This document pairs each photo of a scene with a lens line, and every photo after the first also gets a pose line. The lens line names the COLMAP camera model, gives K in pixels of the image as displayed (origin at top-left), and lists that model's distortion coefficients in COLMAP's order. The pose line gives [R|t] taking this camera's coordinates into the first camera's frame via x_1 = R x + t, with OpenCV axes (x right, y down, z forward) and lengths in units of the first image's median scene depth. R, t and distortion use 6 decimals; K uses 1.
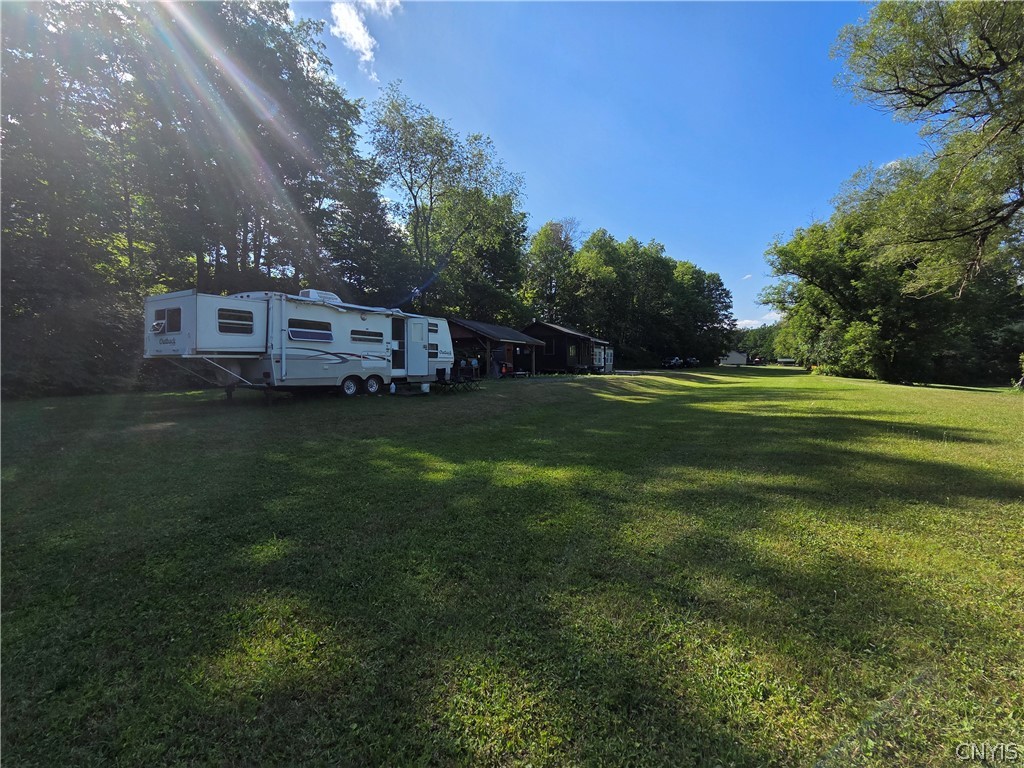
lens RADIAL K [[426.2, 0, 510.1], [0, 426.2, 383.2], [0, 0, 1]] dist [0.006182, -0.000187]
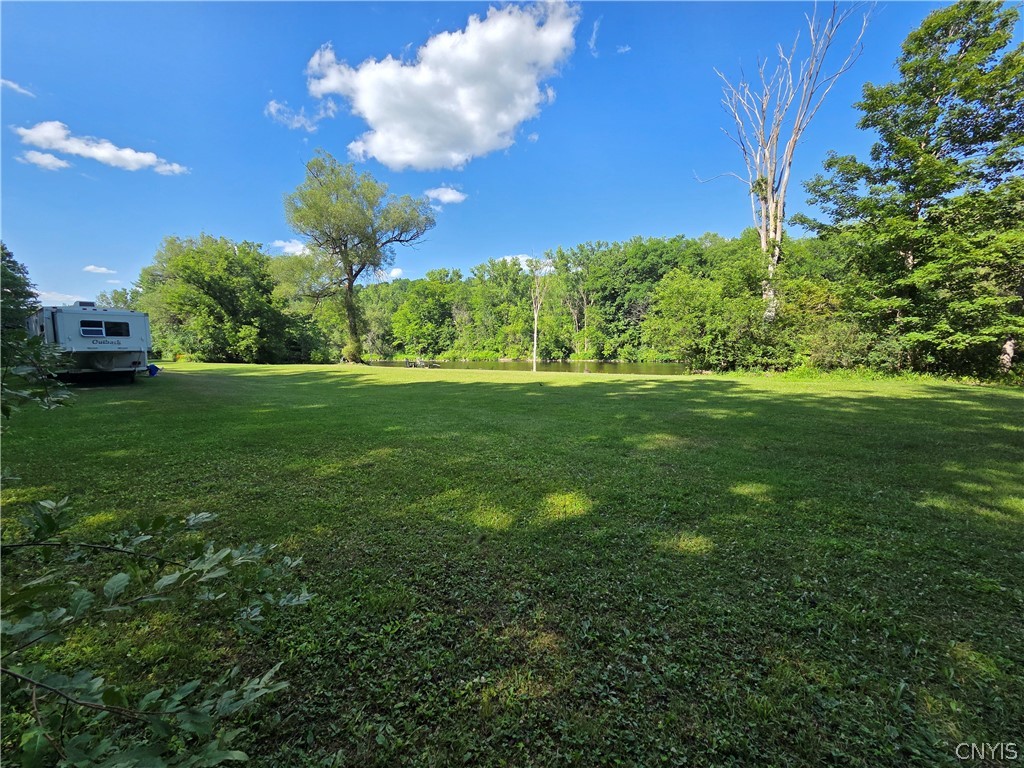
lens RADIAL K [[426.2, 0, 511.5], [0, 426.2, 382.7], [0, 0, 1]] dist [0.006182, -0.000187]
pose [[0.160308, -0.076756, 0.984078, -0.564481], [0.049563, 0.996340, 0.069639, 0.001612], [-0.985822, 0.037610, 0.163525, -0.186089]]
